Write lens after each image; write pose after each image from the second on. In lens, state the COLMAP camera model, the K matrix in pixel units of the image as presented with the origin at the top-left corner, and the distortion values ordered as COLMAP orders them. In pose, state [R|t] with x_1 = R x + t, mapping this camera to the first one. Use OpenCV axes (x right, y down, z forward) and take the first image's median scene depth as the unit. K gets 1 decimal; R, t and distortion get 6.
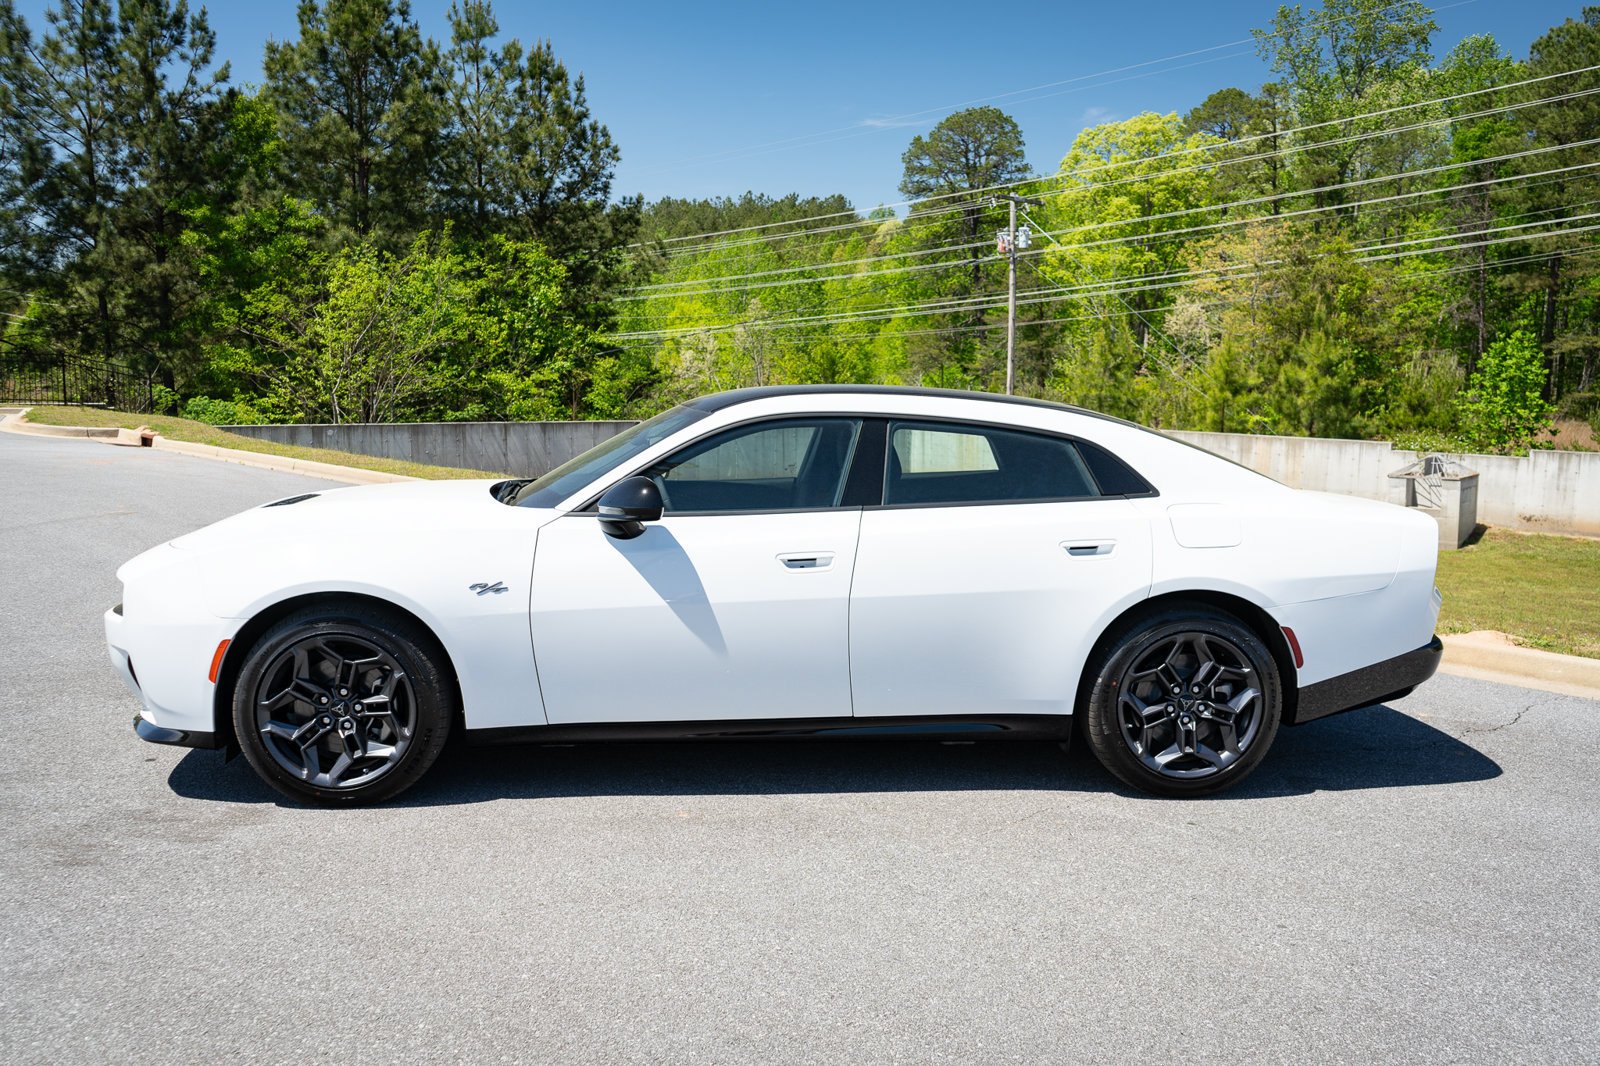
lens RADIAL K [[1426.6, 0, 787.4], [0, 1426.6, 536.4], [0, 0, 1]] dist [-0.004931, 0.012031]
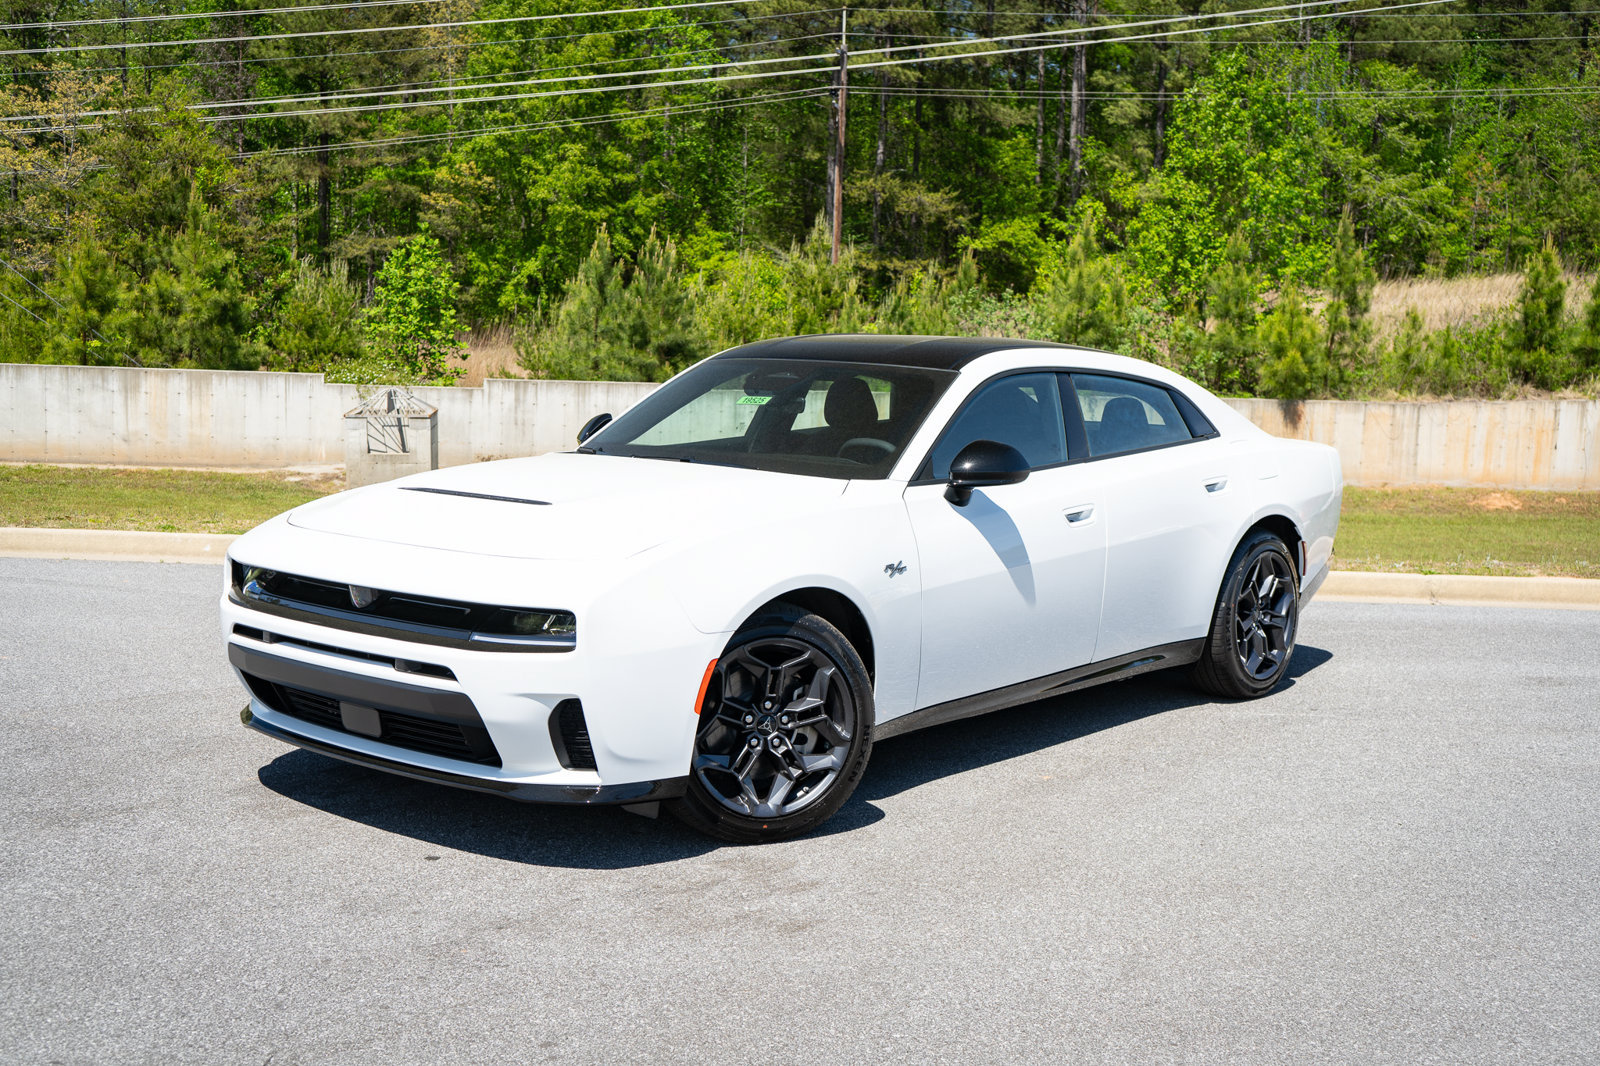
lens RADIAL K [[2023.6, 0, 797.7], [0, 2023.6, 561.6], [0, 0, 1]] dist [0.002887, 0.114735]
pose [[0.683702, -0.091998, 0.723939, -0.202361], [0.071180, 0.995699, 0.059310, -0.008949], [-0.726281, 0.010980, 0.687310, 0.028728]]
